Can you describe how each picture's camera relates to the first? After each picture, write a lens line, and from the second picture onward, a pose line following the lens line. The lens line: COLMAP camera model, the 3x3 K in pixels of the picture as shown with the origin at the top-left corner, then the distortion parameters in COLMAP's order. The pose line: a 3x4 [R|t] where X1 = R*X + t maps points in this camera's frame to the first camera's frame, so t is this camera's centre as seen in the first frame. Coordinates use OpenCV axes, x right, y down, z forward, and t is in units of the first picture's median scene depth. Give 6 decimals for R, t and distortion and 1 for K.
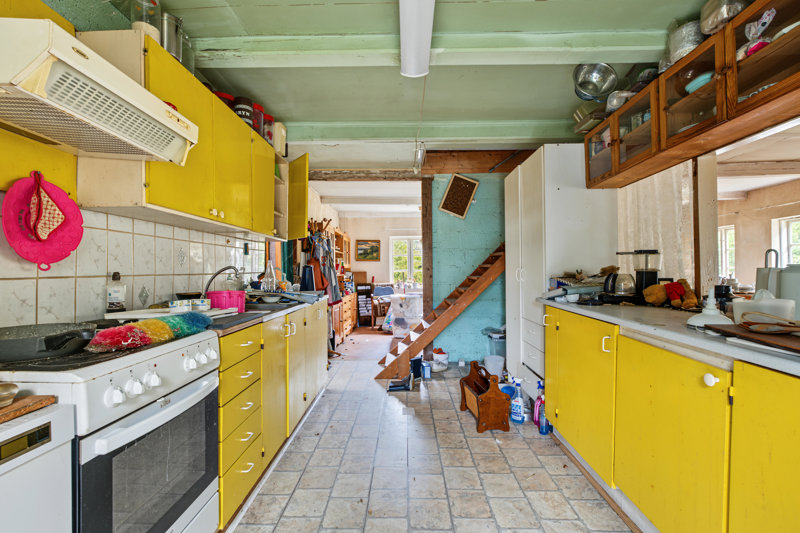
lens RADIAL K [[358.3, 0, 401.9], [0, 358.3, 266.2], [0, 0, 1]] dist [-0.002420, -0.000173]
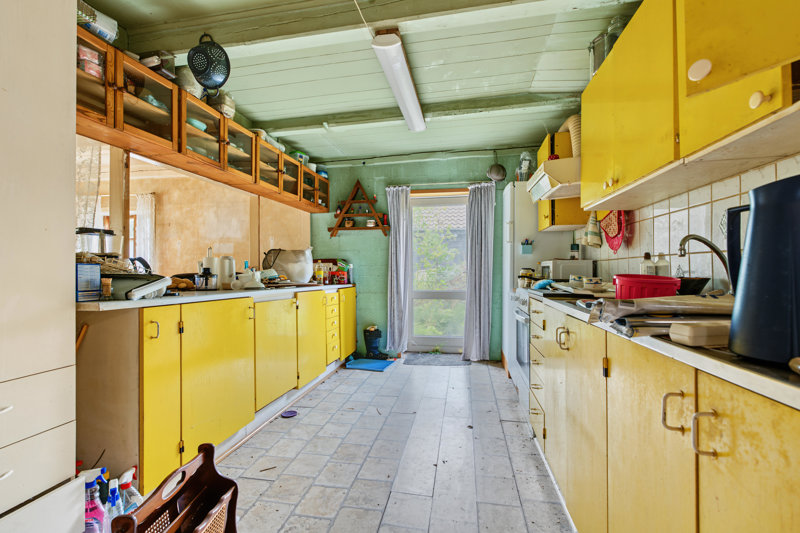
lens RADIAL K [[358.3, 0, 398.9], [0, 358.3, 266.9], [0, 0, 1]] dist [-0.002420, -0.000173]
pose [[-0.985428, 0.006807, 0.169959, -0.142629], [0.004789, 0.999913, -0.012281, 0.058006], [-0.170027, -0.011288, -0.985375, 1.799001]]
